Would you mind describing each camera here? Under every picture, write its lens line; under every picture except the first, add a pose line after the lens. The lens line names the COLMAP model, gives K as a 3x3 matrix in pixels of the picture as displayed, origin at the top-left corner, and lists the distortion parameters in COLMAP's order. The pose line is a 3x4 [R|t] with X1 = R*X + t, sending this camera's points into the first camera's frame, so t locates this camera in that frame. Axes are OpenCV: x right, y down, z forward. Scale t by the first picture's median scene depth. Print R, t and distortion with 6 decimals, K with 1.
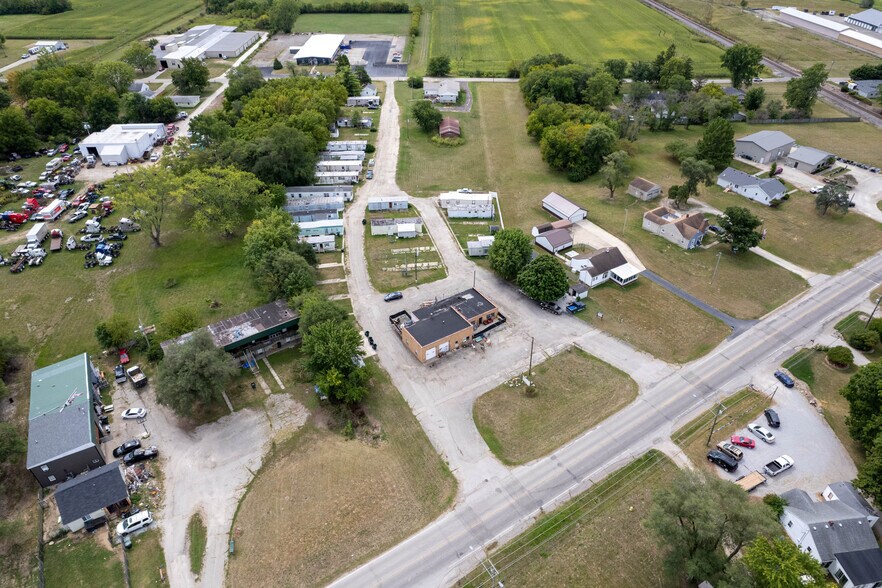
lens RADIAL K [[568.7, 0, 441.0], [0, 568.7, 294.0], [0, 0, 1]] dist [-0.069916, 0.056683]
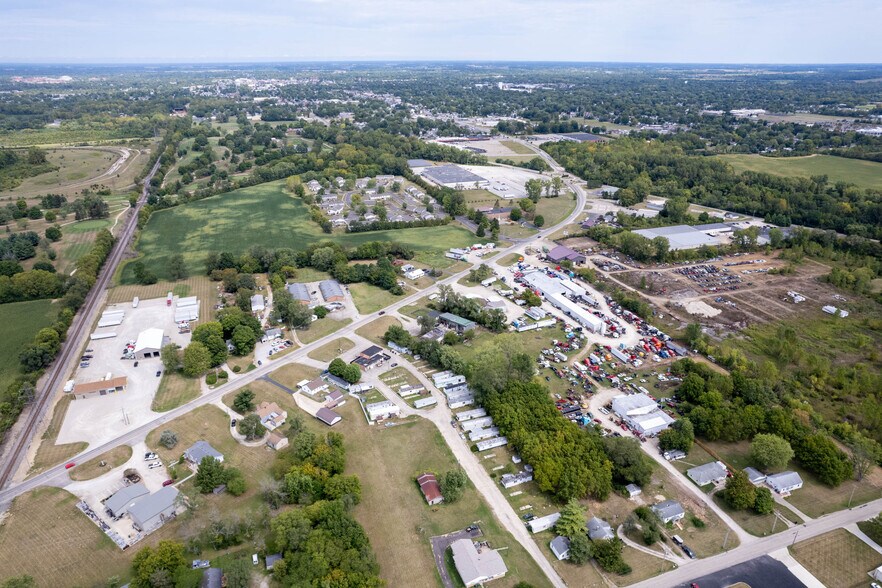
lens RADIAL K [[568.7, 0, 441.0], [0, 568.7, 294.0], [0, 0, 1]] dist [-0.069916, 0.056683]
pose [[-0.940163, 0.129961, -0.314967, 0.565486], [-0.202590, 0.530031, 0.823422, -2.699509], [0.273955, 0.837960, -0.471987, 2.297635]]
